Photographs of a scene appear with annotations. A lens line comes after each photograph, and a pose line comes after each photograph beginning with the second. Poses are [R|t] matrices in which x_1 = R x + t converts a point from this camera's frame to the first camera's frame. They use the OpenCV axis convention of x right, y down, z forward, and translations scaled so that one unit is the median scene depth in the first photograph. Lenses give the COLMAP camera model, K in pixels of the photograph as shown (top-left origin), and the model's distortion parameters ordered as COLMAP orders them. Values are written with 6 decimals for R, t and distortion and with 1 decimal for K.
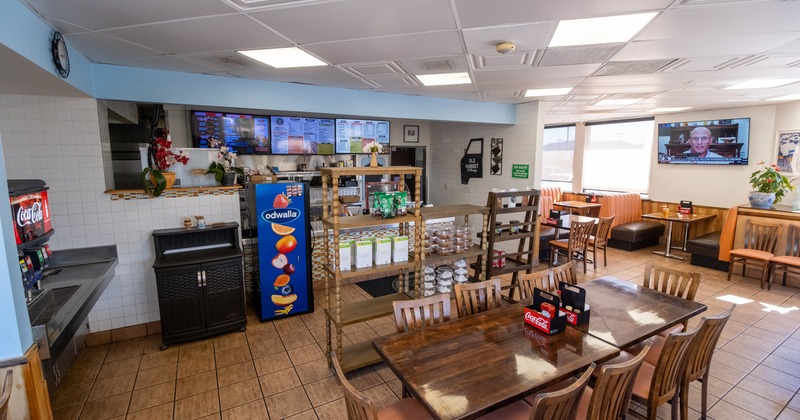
lens RADIAL K [[351.6, 0, 398.9], [0, 351.6, 203.4], [0, 0, 1]] dist [-0.003493, -0.009461]
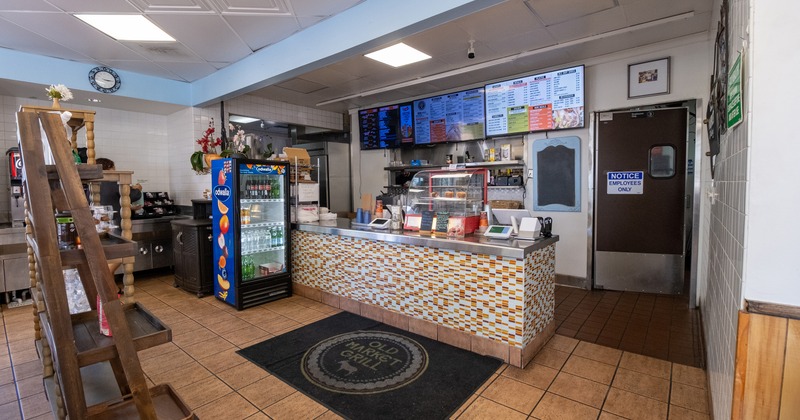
lens RADIAL K [[351.6, 0, 398.9], [0, 351.6, 203.4], [0, 0, 1]] dist [-0.003493, -0.009461]
pose [[0.354135, 0.046085, -0.934058, 0.341682], [-0.111503, 0.993741, 0.006756, 0.001101], [0.928523, 0.101758, 0.357057, 0.518485]]
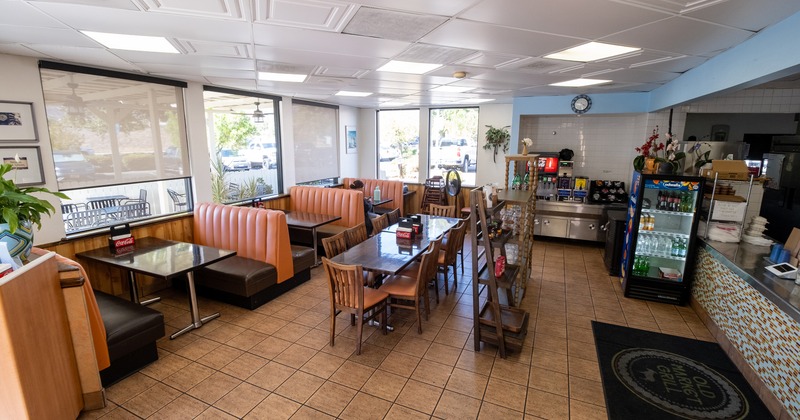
lens RADIAL K [[351.6, 0, 398.9], [0, 351.6, 203.4], [0, 0, 1]] dist [-0.003493, -0.009461]
pose [[-0.809933, 0.098266, -0.578232, 0.449588], [-0.081918, 0.957250, 0.277421, -0.099172], [0.580773, 0.272061, -0.767258, 0.673923]]
